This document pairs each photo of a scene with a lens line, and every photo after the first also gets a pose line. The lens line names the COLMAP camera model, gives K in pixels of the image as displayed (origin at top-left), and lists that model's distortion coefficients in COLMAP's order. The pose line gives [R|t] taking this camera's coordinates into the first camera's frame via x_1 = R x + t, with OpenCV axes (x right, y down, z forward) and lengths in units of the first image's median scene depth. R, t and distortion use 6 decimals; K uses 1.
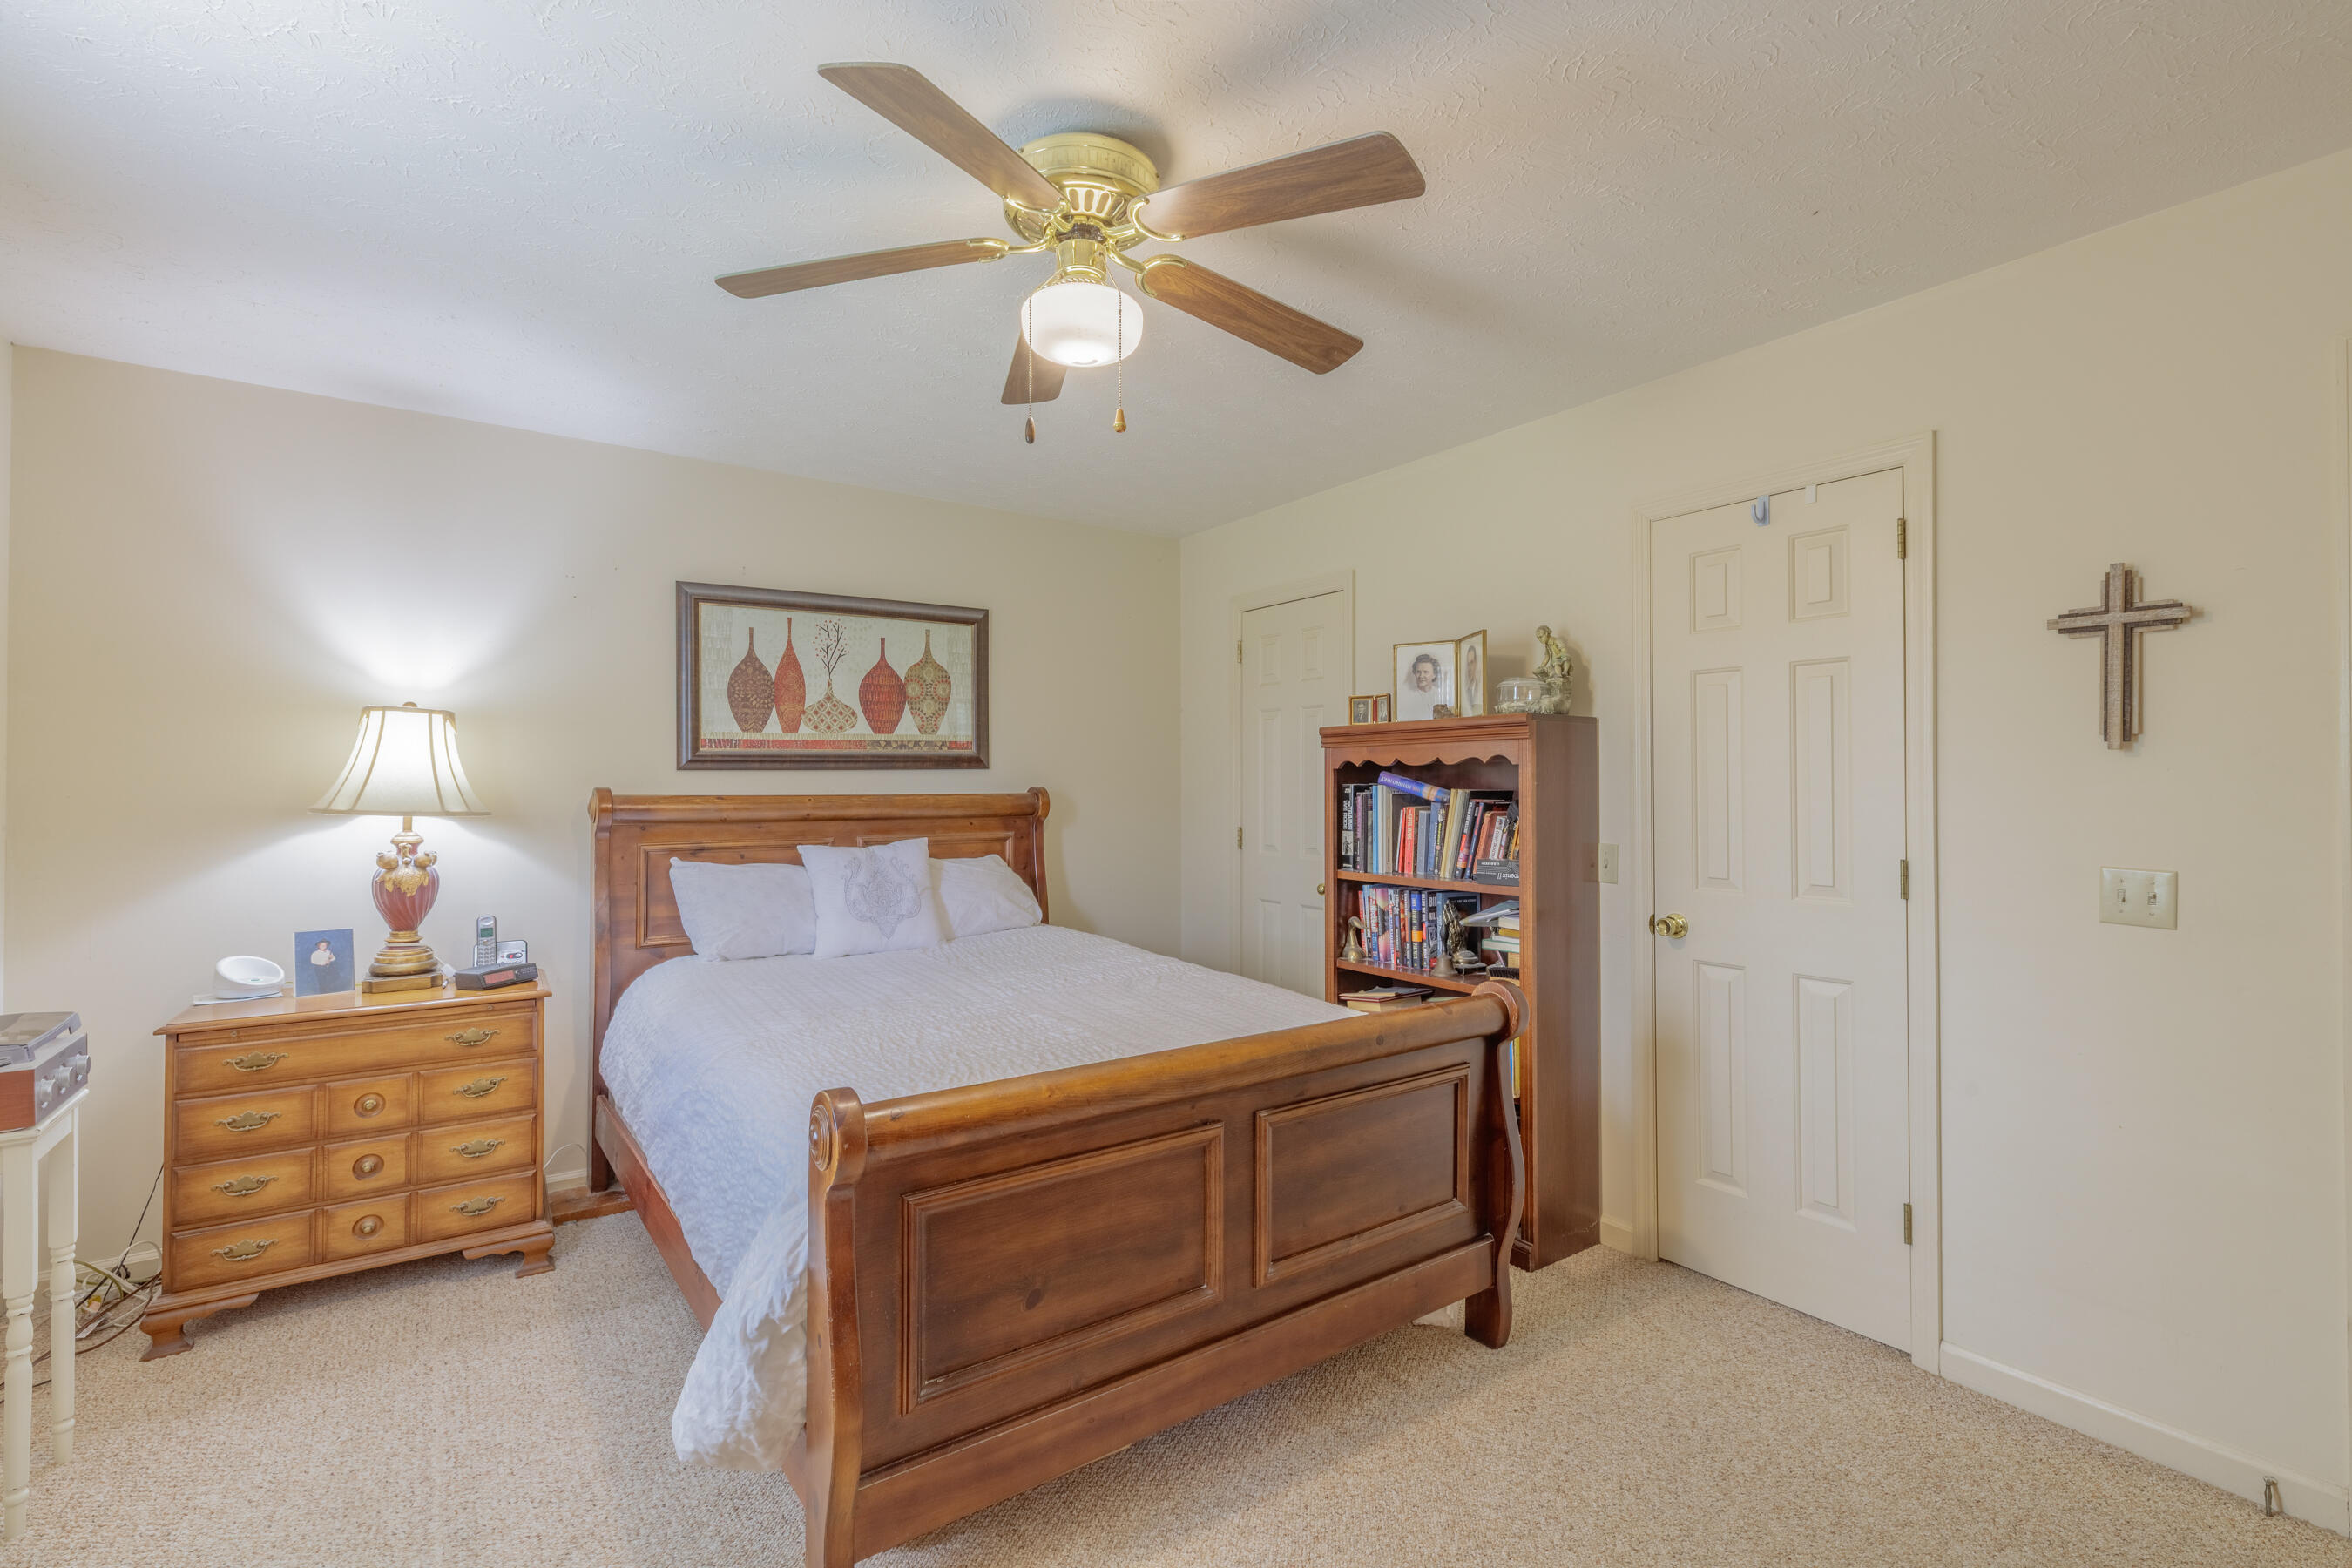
lens RADIAL K [[1073.2, 0, 1179.3], [0, 1073.2, 779.5], [0, 0, 1]] dist [0.005669, -0.000314]
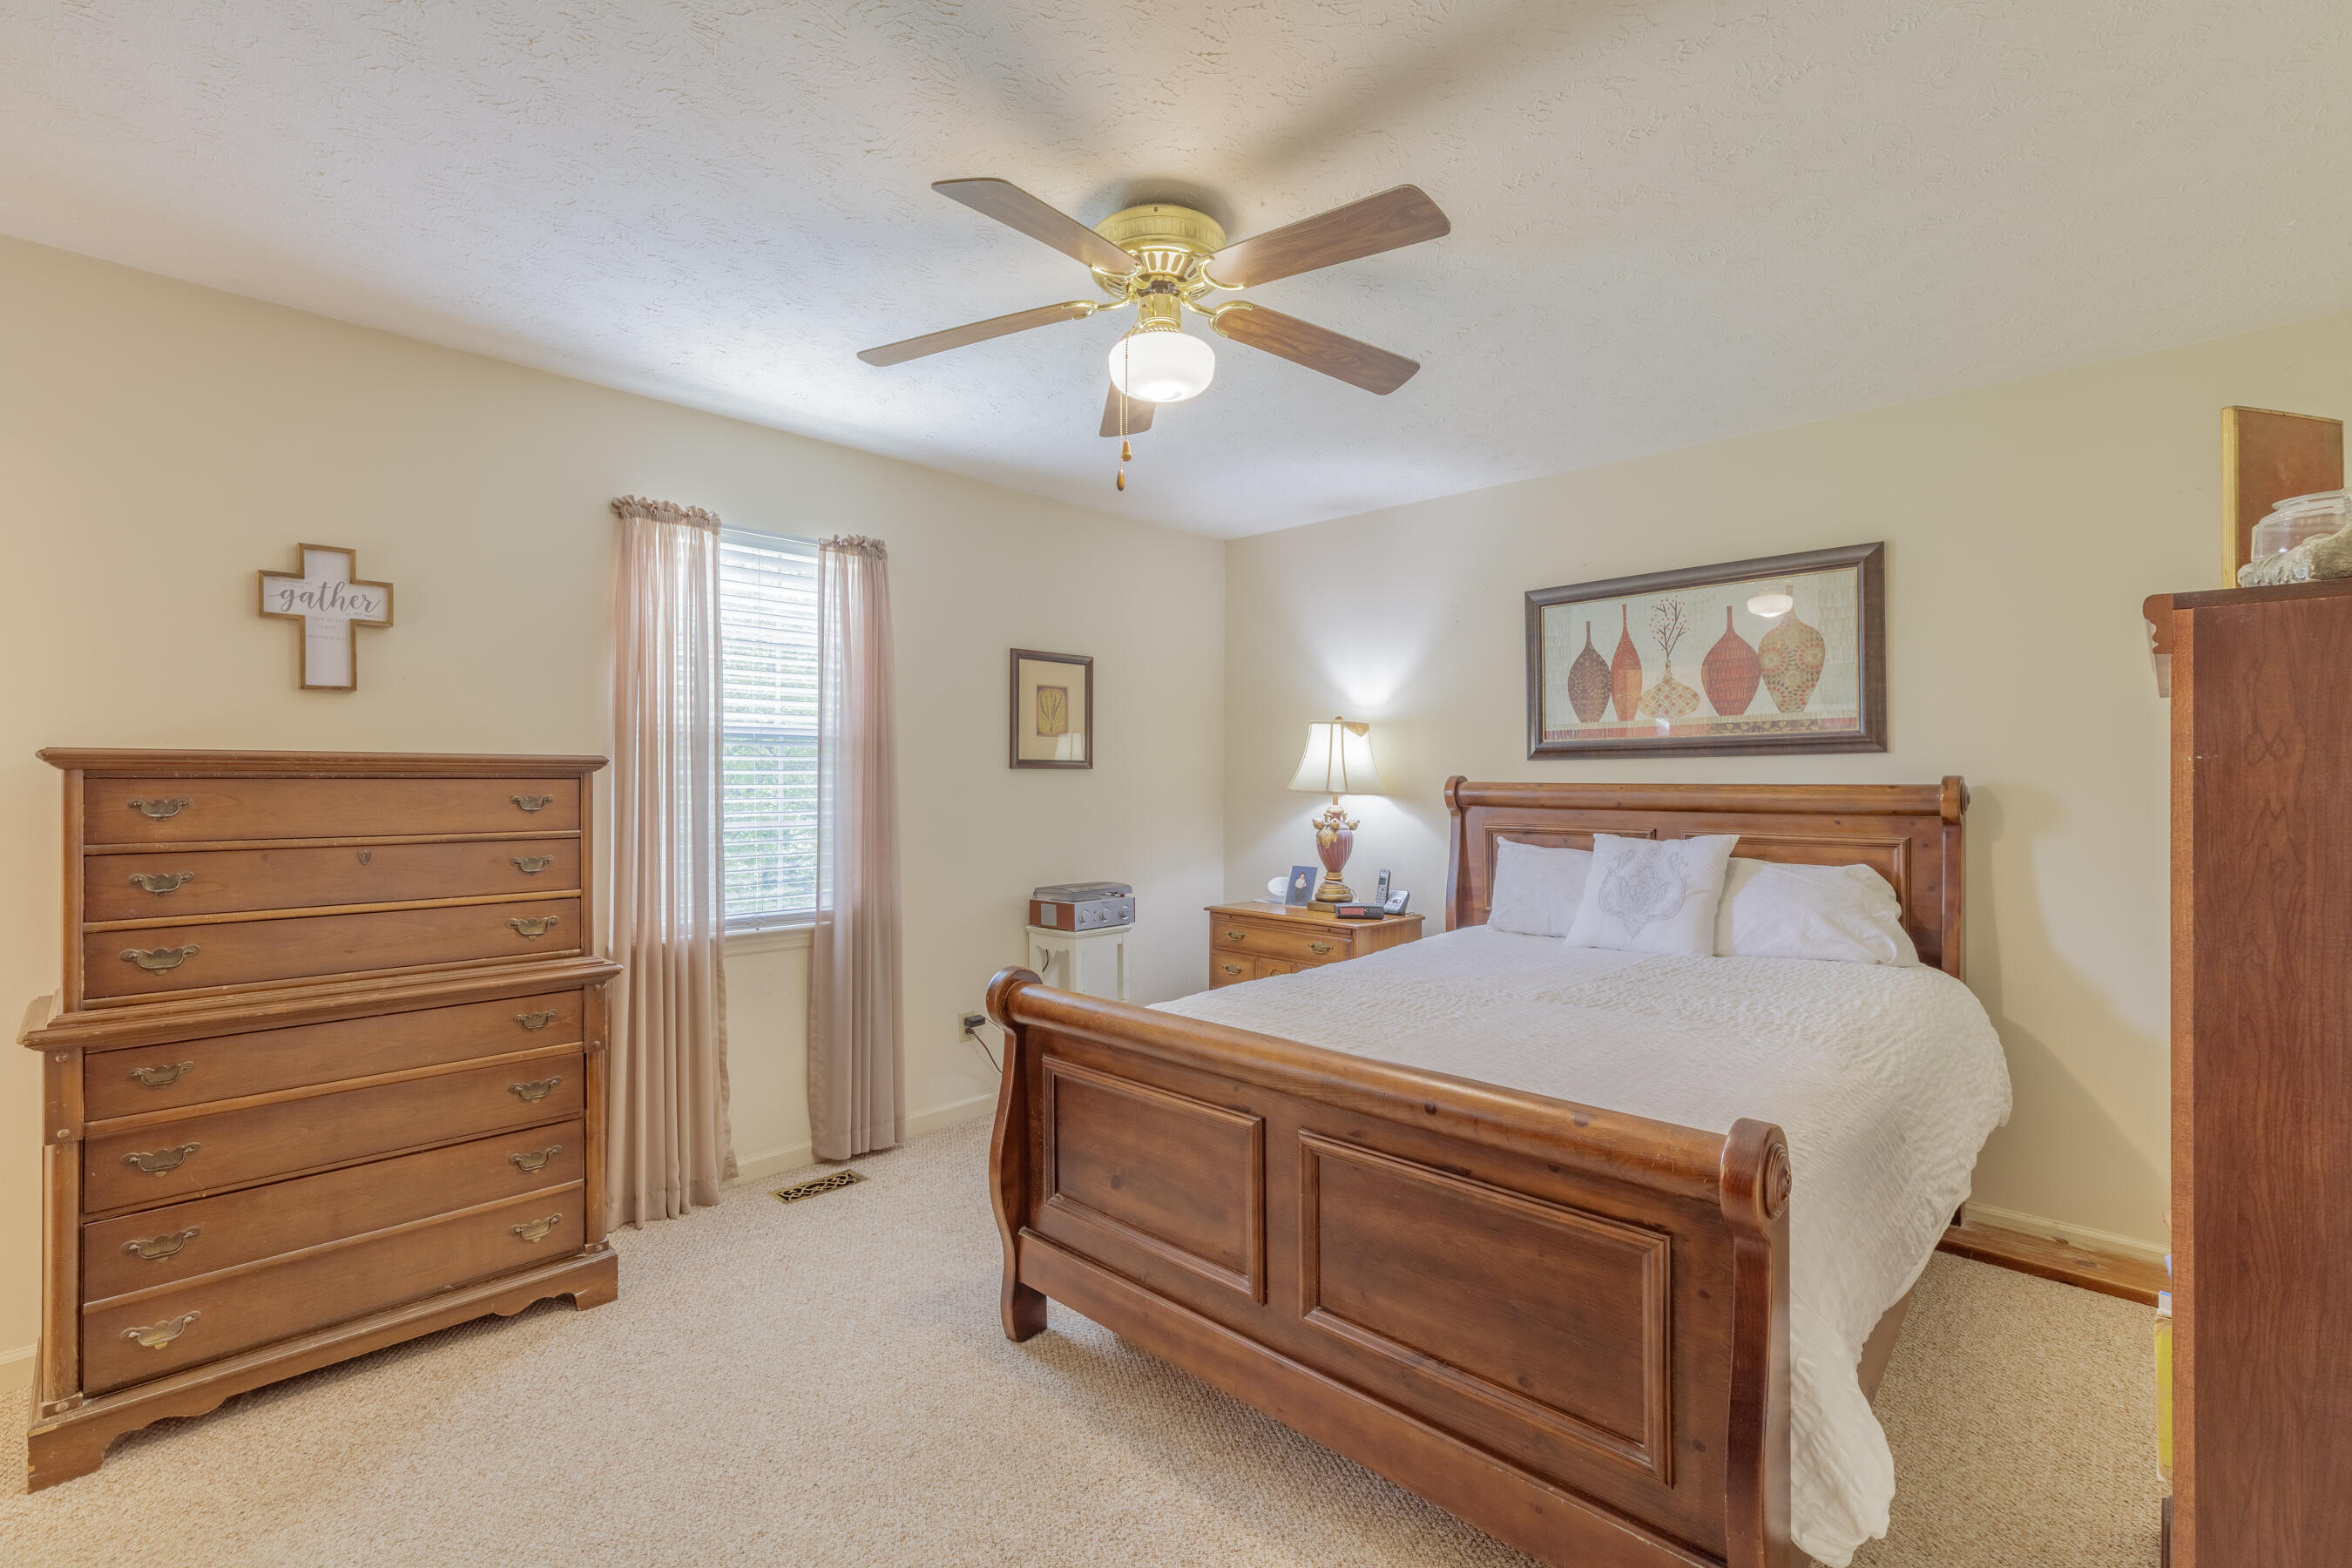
lens RADIAL K [[1073.2, 0, 1179.0], [0, 1073.2, 777.4], [0, 0, 1]] dist [0.005669, -0.000314]
pose [[0.165847, -0.000054, -0.986151, 0.556025], [0.001578, 0.999999, 0.000210, 0.007990], [0.986150, -0.001591, 0.165847, 0.438922]]
